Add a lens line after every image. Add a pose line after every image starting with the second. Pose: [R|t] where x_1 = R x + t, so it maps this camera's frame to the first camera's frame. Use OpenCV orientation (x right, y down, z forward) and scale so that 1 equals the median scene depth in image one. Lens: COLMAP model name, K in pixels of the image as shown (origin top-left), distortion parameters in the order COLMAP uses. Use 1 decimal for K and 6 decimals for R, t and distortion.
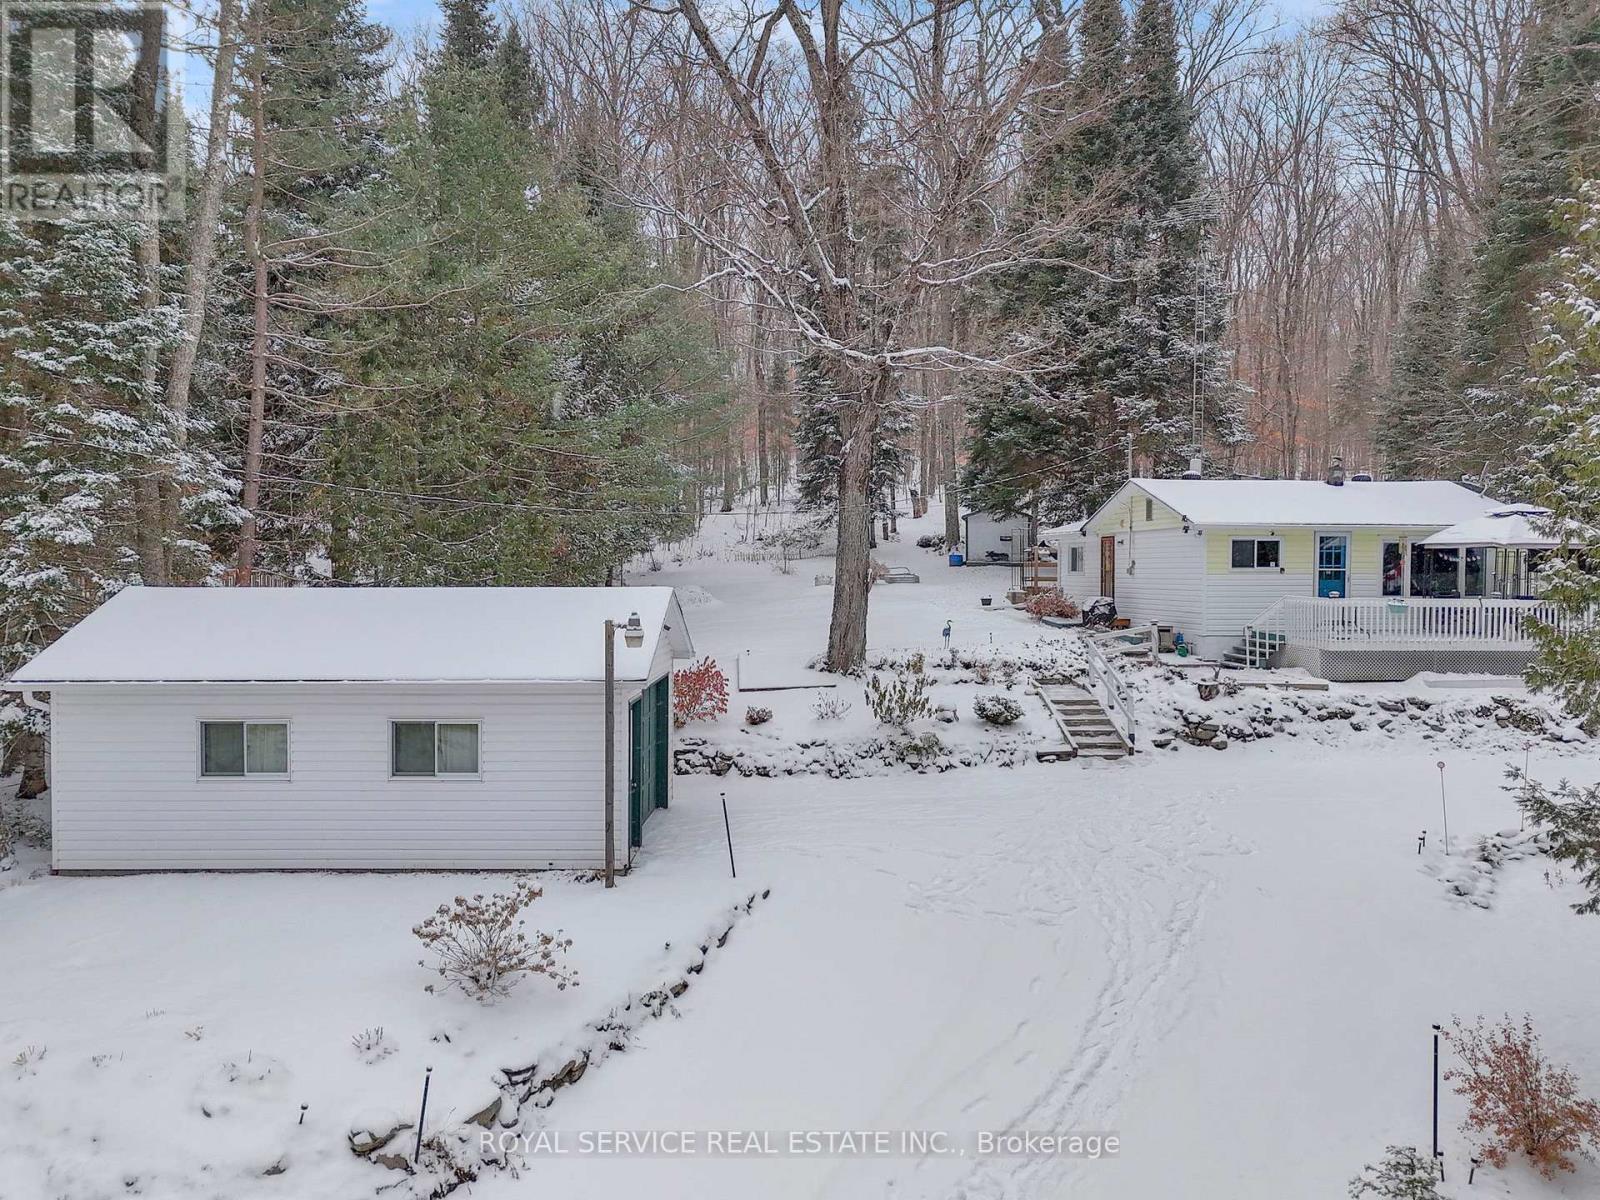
lens RADIAL K [[1143.7, 0, 800.0], [0, 1143.7, 600.0], [0, 0, 1]] dist [0.039216, -0.036190]
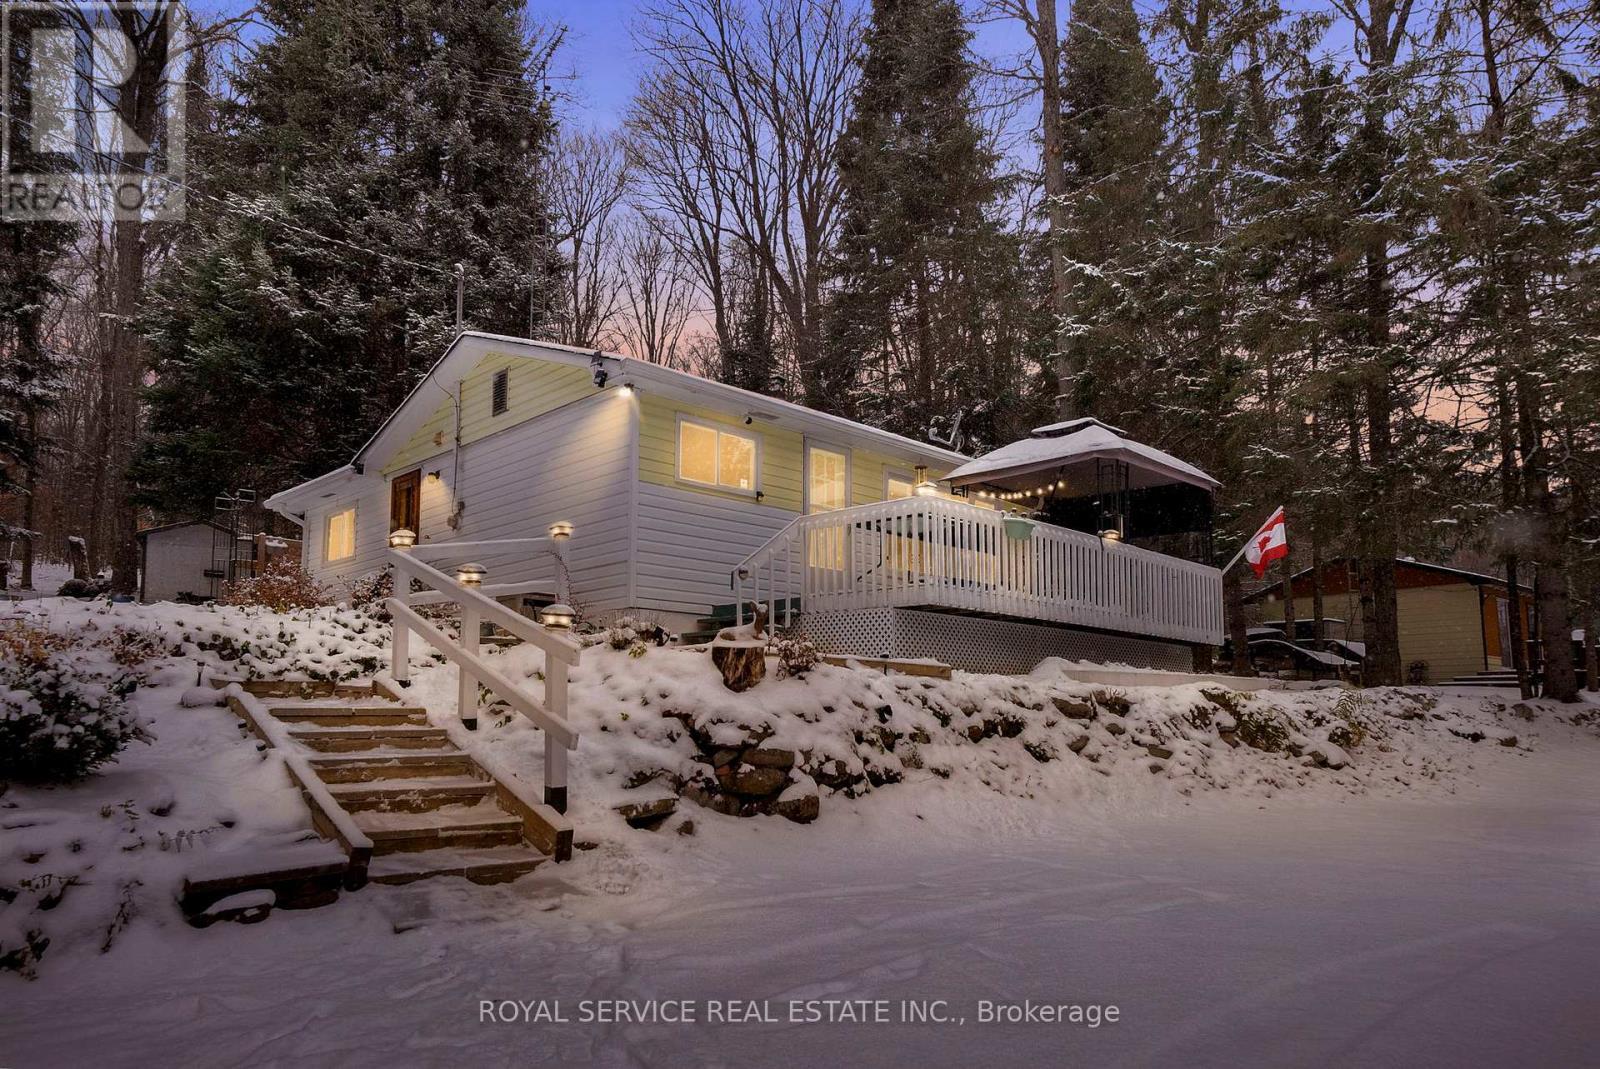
lens RADIAL K [[1088.4, 0, 803.1], [0, 1088.4, 594.4], [0, 0, 1]] dist [0.020031, 0.001767]
pose [[0.793991, 0.068343, 0.604075, 0.163289], [0.015766, 0.991012, -0.132842, 0.103808], [-0.607725, 0.114999, 0.785777, 0.723458]]
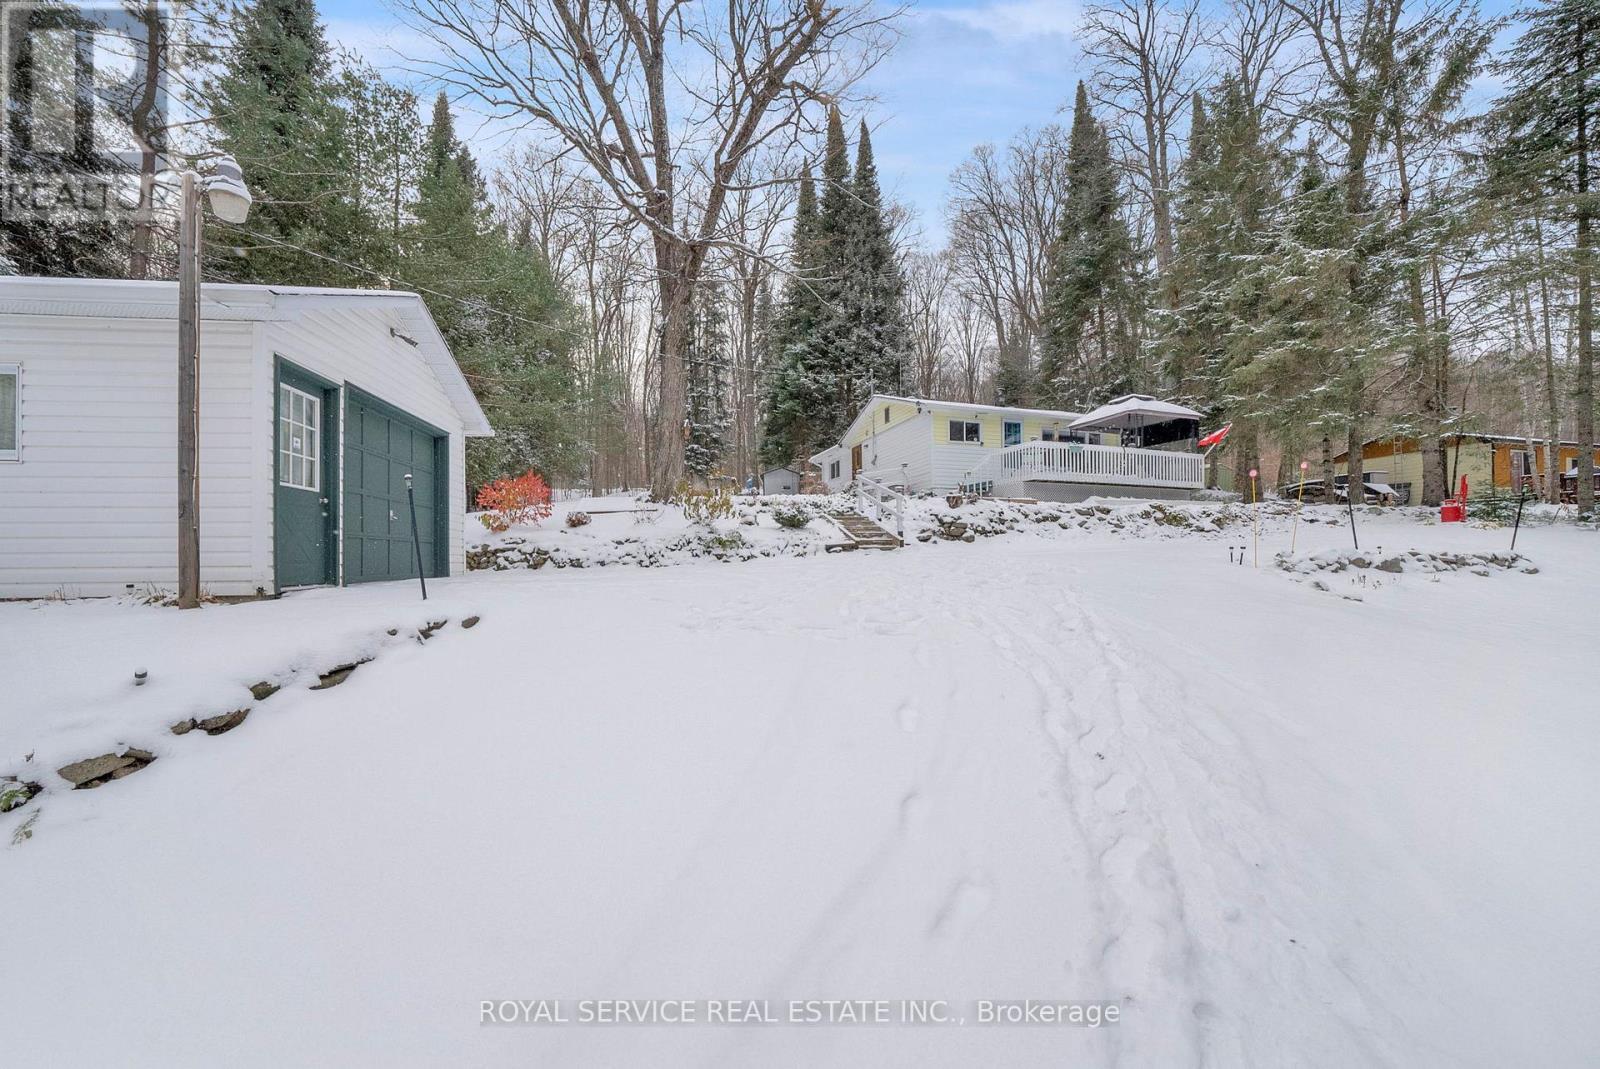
lens RADIAL K [[568.4, 0, 777.5], [0, 568.4, 555.4], [0, 0, 1]] dist [-0.025152, 0.000264]
pose [[0.985973, -0.014922, 0.166235, 0.061121], [0.019461, 0.999480, -0.025705, 0.151948], [-0.165765, 0.028579, 0.985751, 0.428076]]
